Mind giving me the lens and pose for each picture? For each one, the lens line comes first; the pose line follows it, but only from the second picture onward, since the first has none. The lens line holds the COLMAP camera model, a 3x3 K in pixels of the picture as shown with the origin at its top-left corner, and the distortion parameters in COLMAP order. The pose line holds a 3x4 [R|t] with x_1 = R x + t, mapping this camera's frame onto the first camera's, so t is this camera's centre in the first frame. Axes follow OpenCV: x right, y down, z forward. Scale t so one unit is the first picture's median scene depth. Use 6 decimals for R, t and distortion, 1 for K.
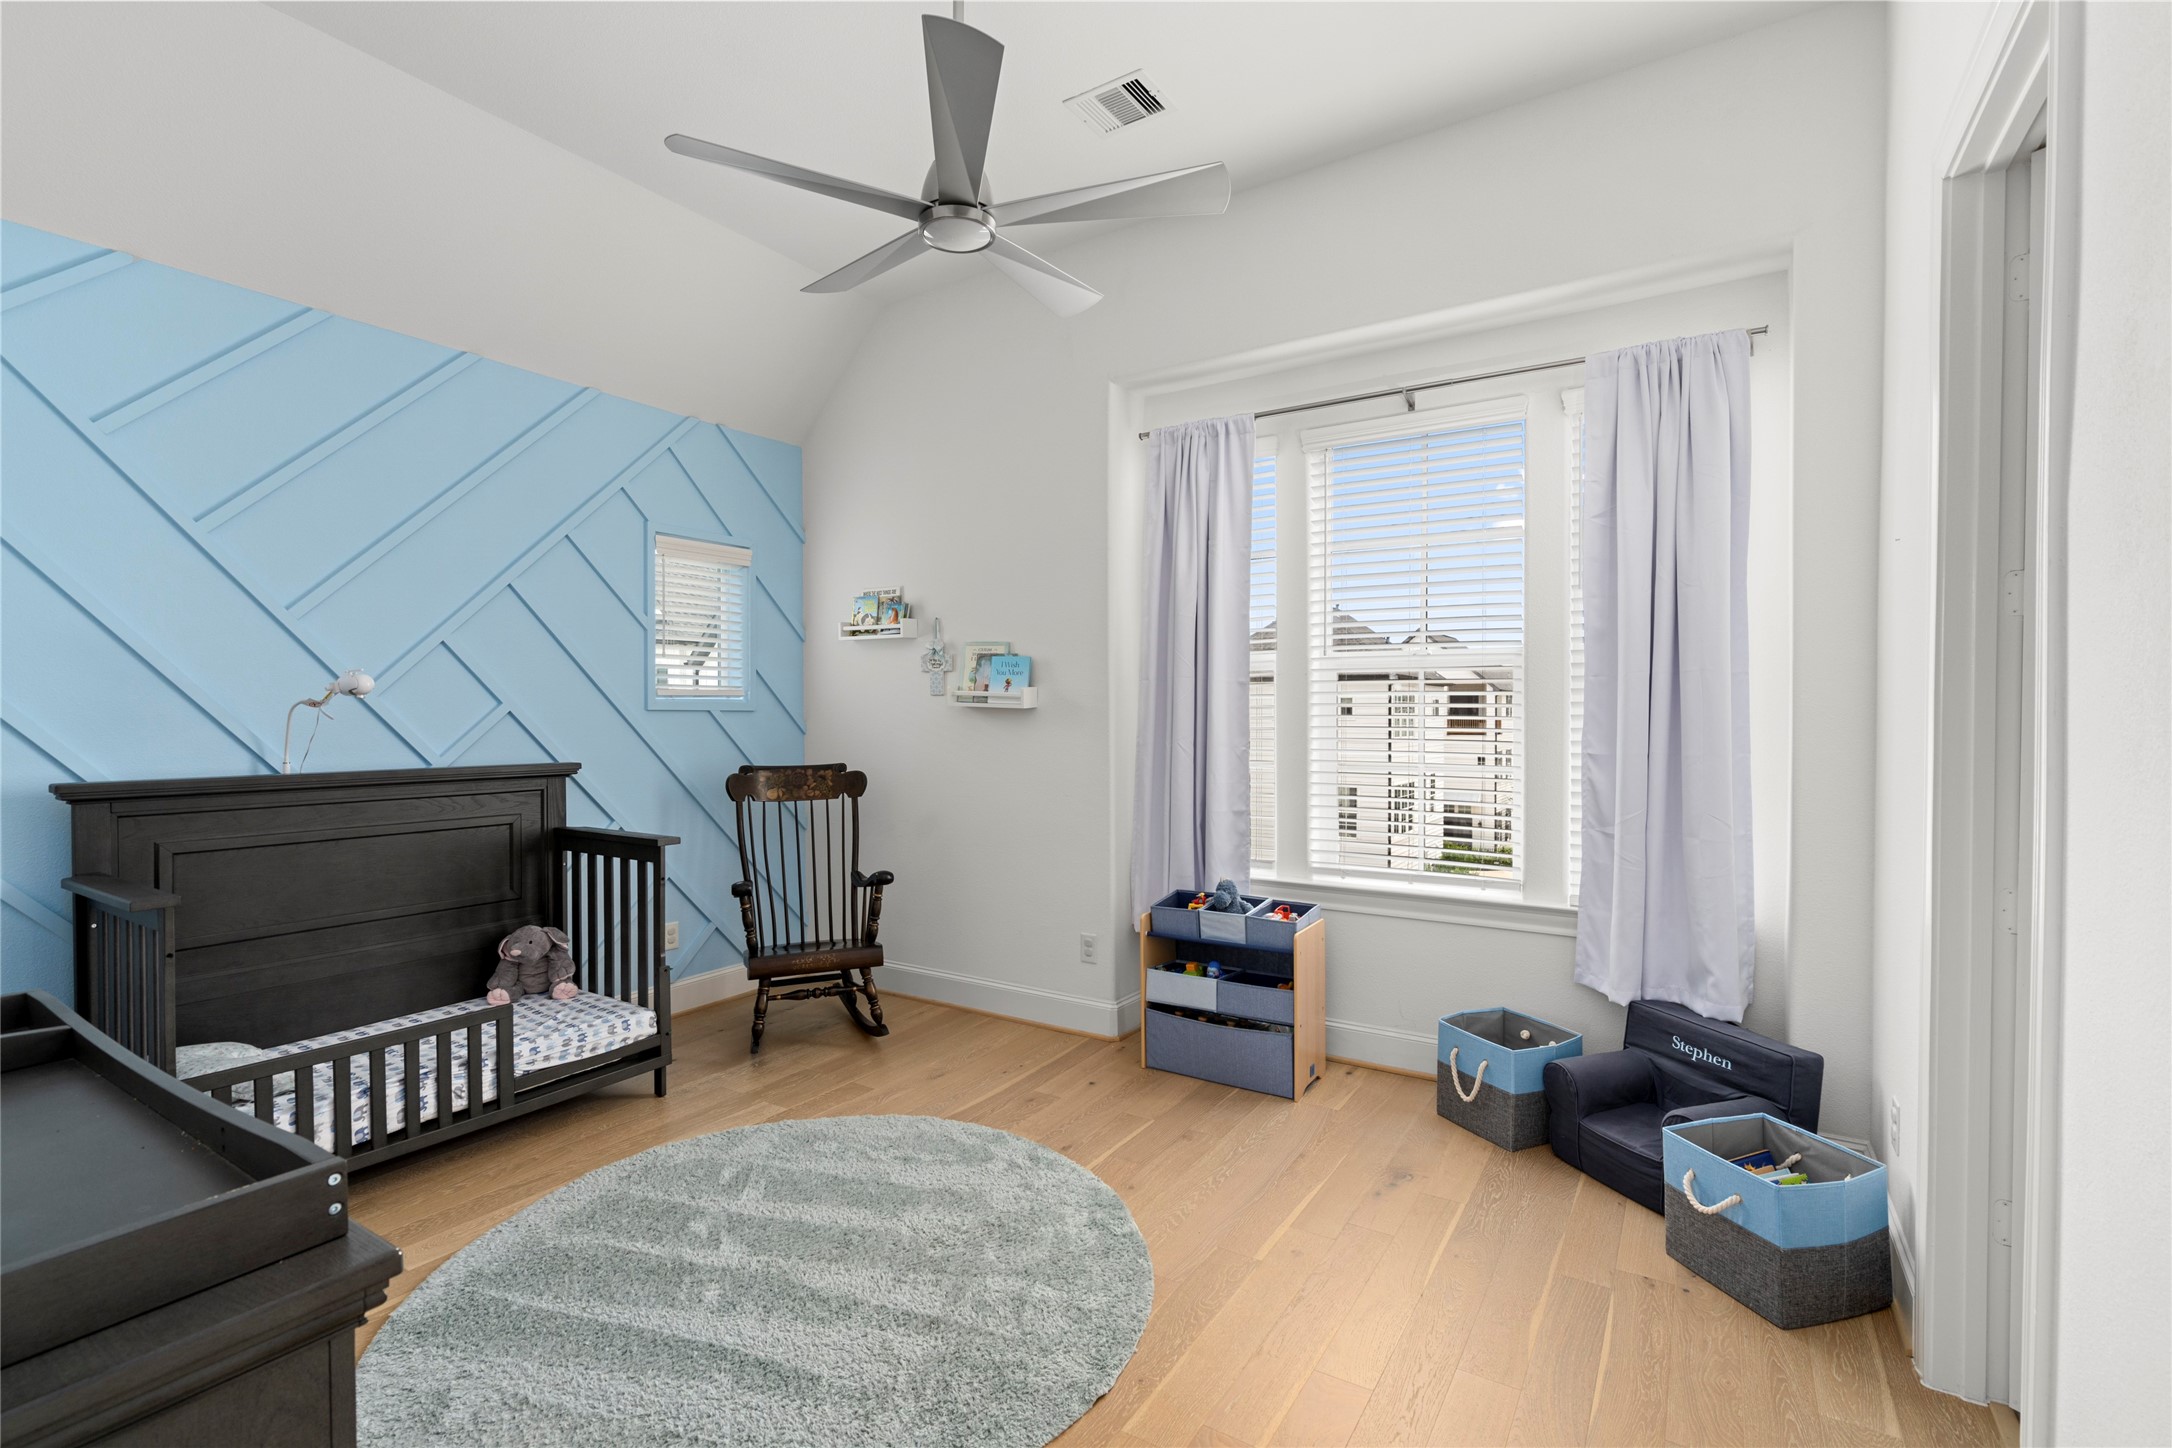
lens RADIAL K [[980.8, 0, 1081.2], [0, 980.8, 729.6], [0, 0, 1]] dist [-0.002719, 0.000394]
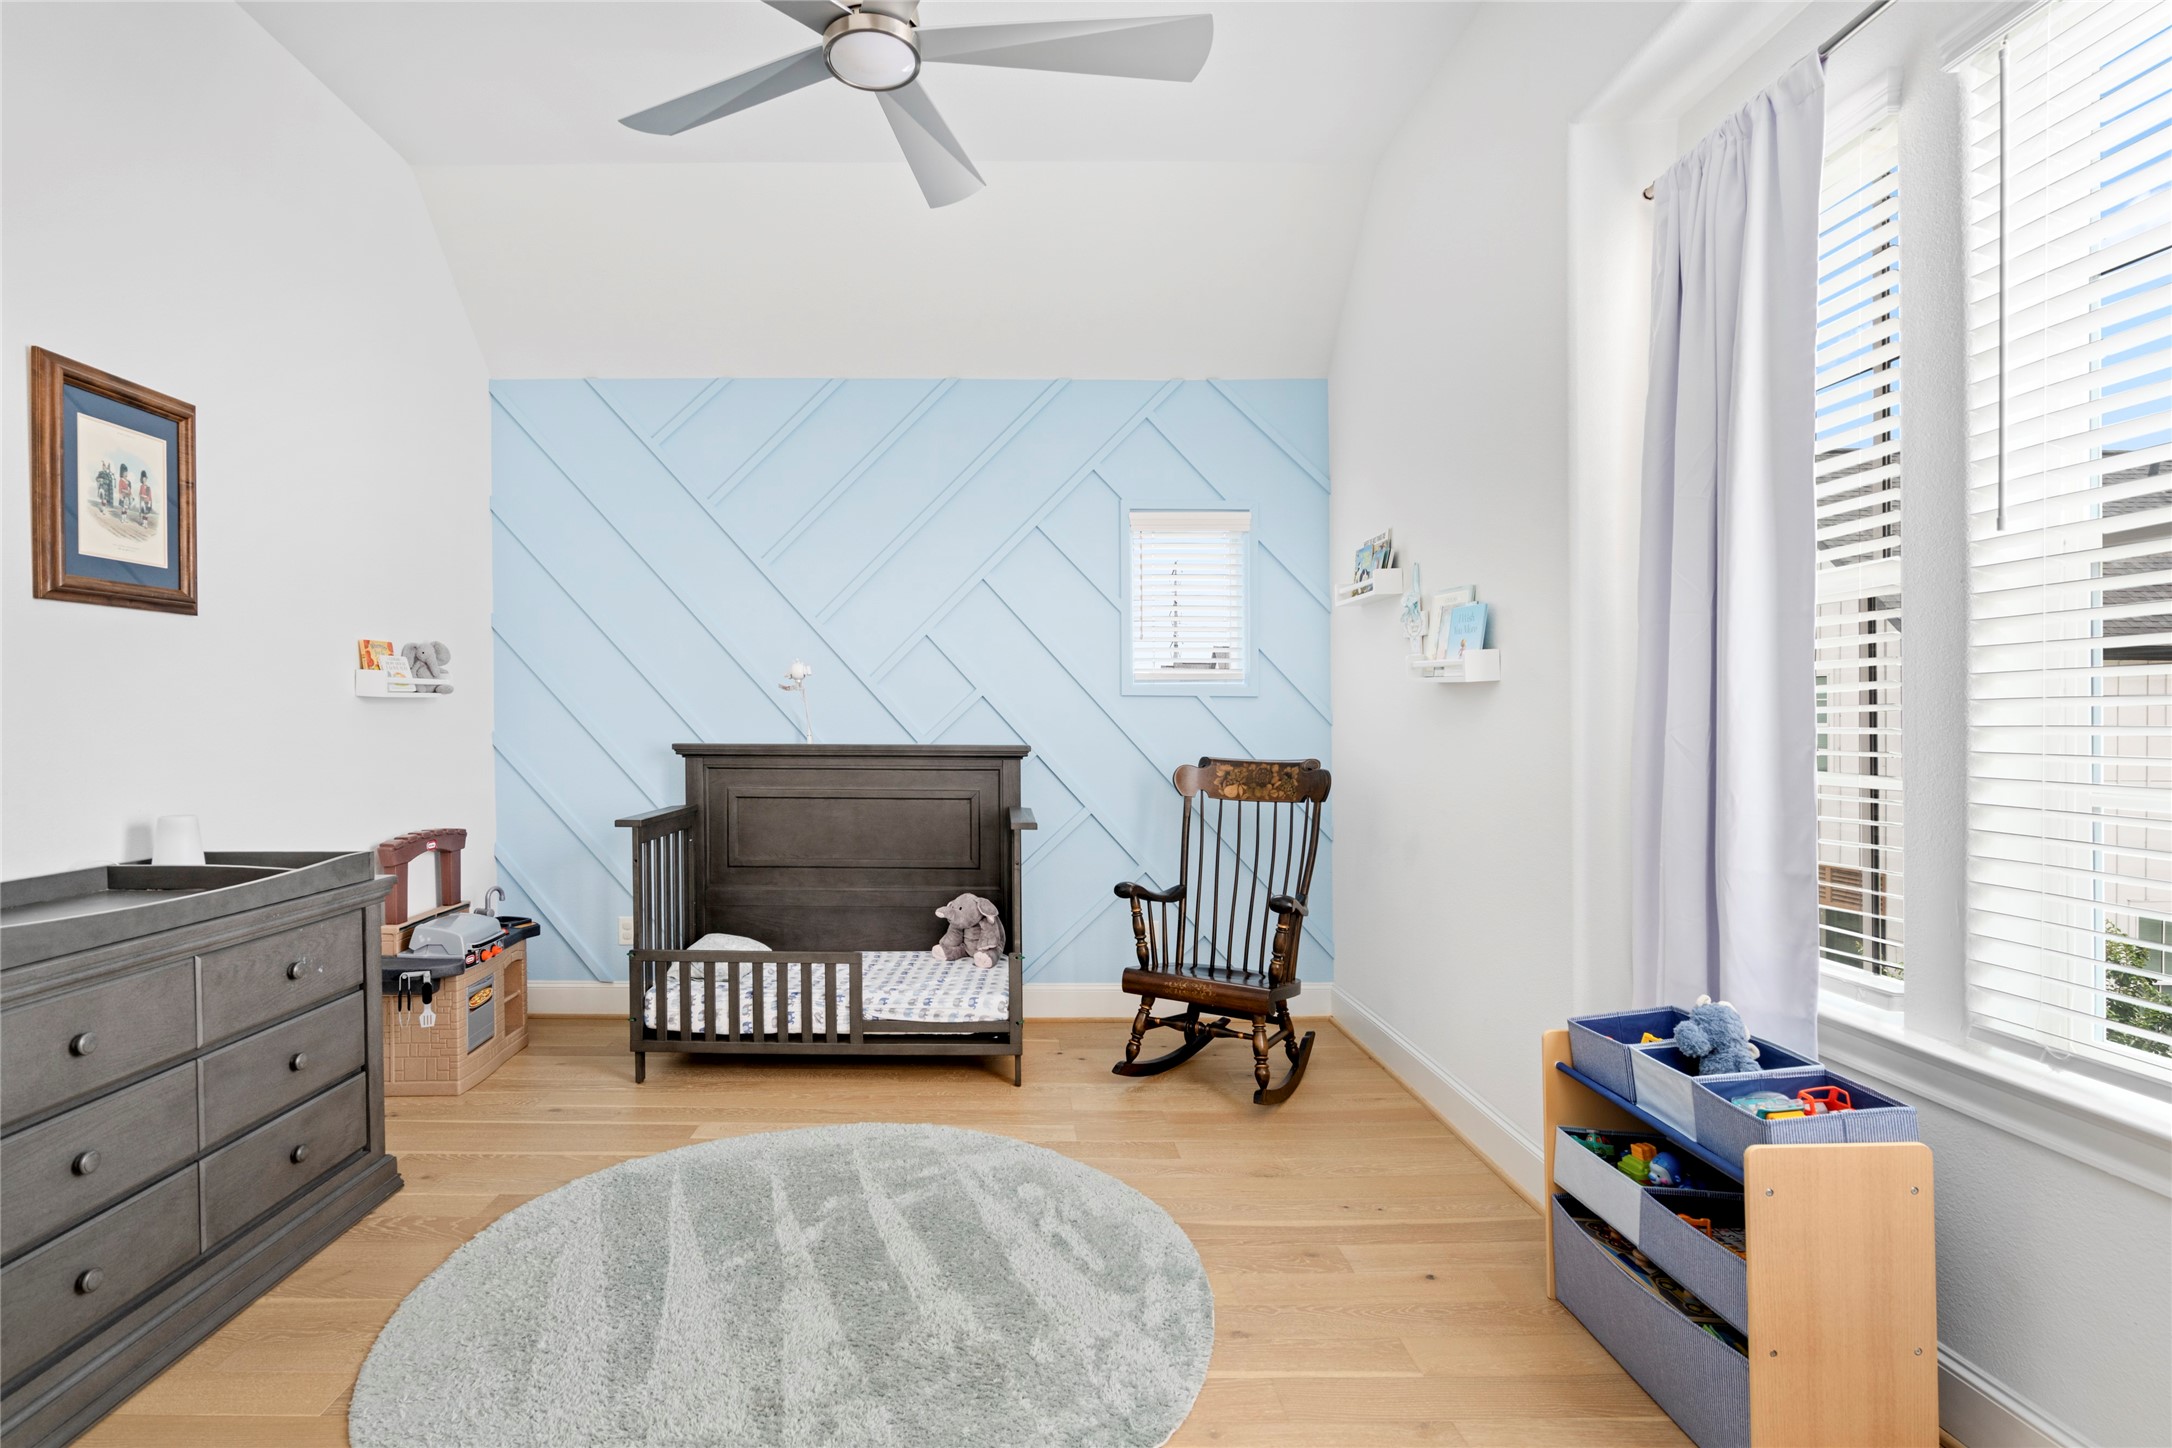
lens RADIAL K [[1024.6, 0, 1083.0], [0, 1024.6, 747.2], [0, 0, 1]] dist [-0.020450, 0.000018]
pose [[0.544462, 0.019768, -0.838553, 0.461092], [-0.018735, 0.999759, 0.011404, 0.023888], [0.838576, 0.009501, 0.544701, 0.500579]]
